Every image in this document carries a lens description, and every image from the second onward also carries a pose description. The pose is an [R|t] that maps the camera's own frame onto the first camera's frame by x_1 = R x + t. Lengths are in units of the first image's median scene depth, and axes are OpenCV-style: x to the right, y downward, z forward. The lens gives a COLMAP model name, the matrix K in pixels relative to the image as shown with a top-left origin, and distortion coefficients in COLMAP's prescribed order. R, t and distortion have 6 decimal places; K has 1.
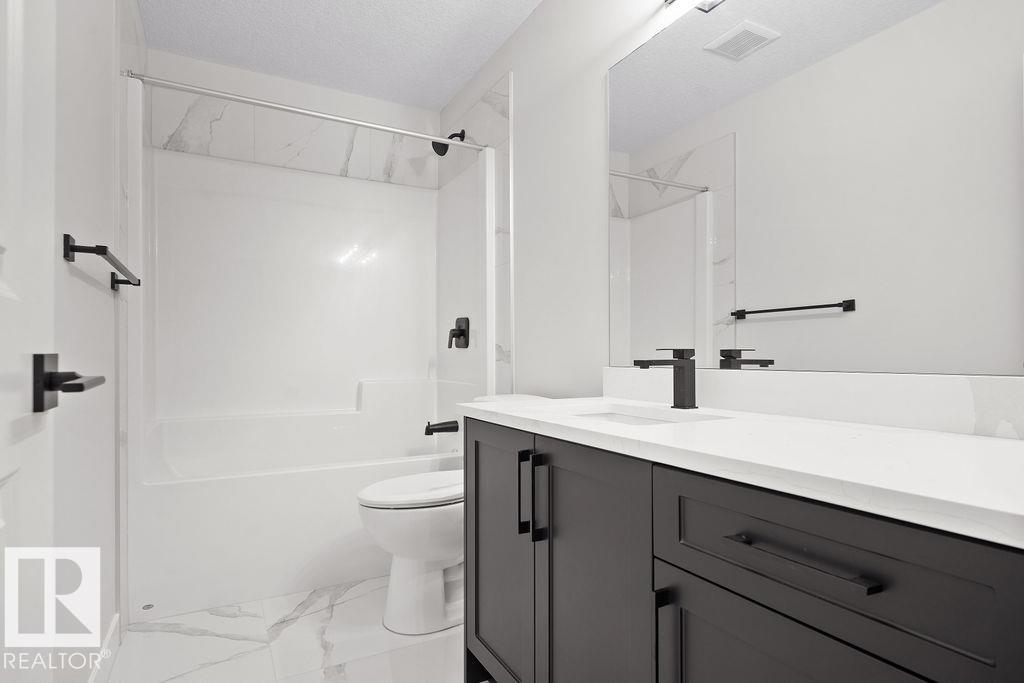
lens RADIAL K [[553.8, 0, 512.0], [0, 553.8, 341.5], [0, 0, 1]] dist [-0.019102, -0.000504]
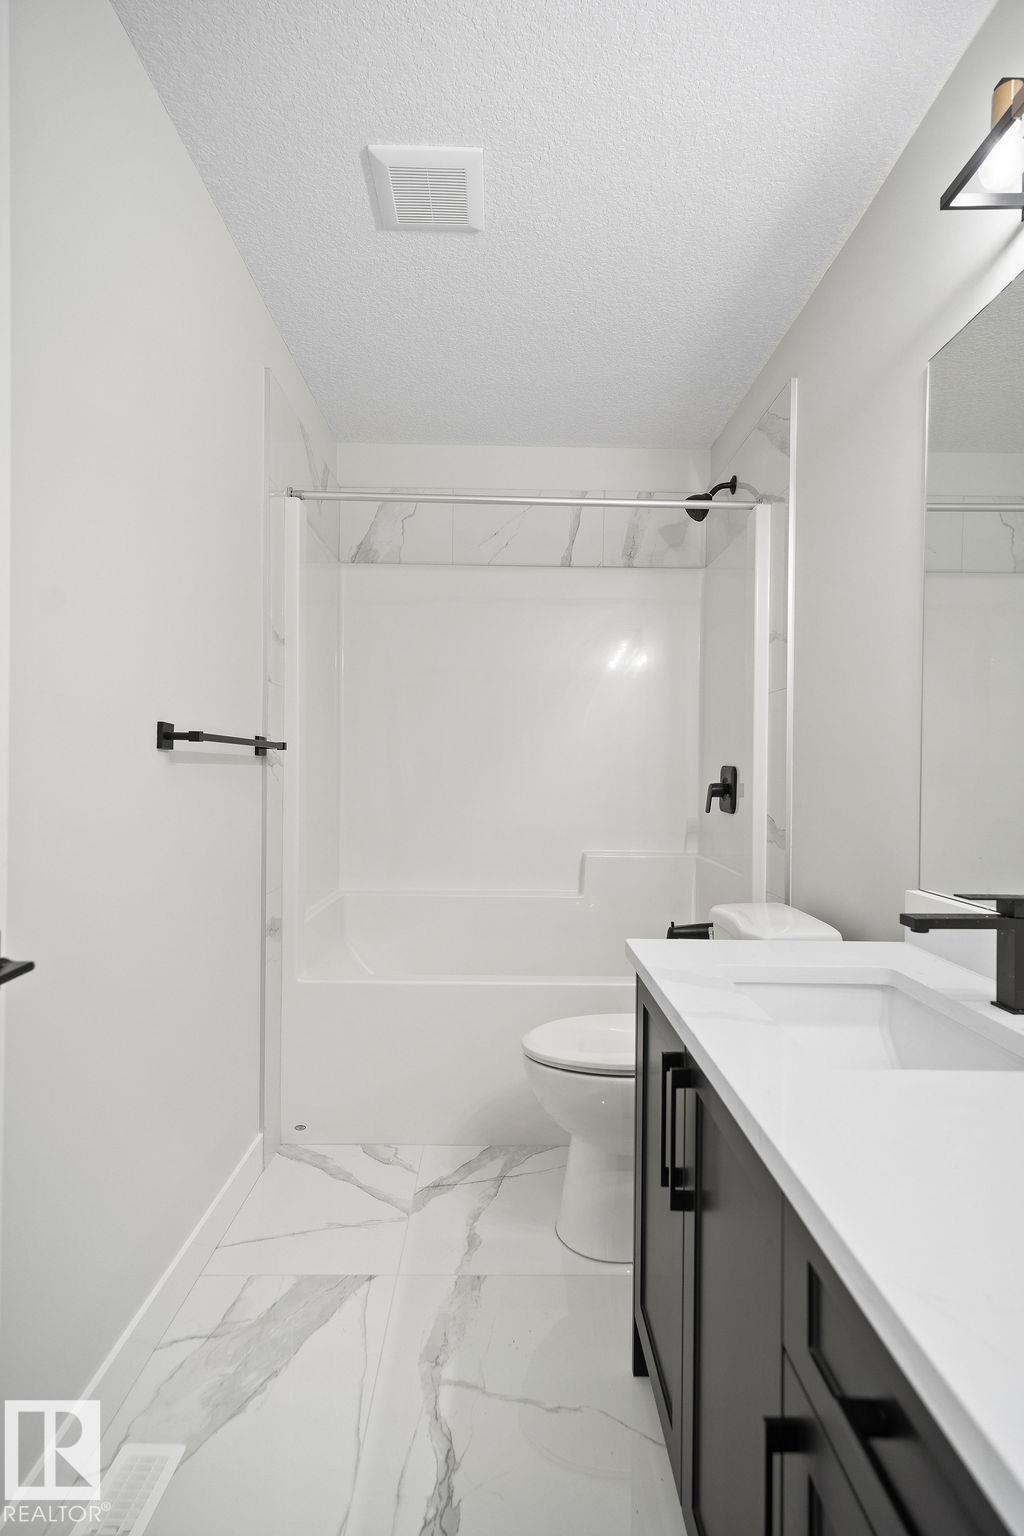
lens RADIAL K [[785.2, 0, 509.7], [0, 785.2, 752.0], [0, 0, 1]] dist [-0.003117, -0.000382]
pose [[0.881849, 0.004583, -0.471509, 0.136679], [-0.001755, 0.999978, 0.006438, -0.074339], [0.471528, -0.004850, 0.881838, 0.067168]]
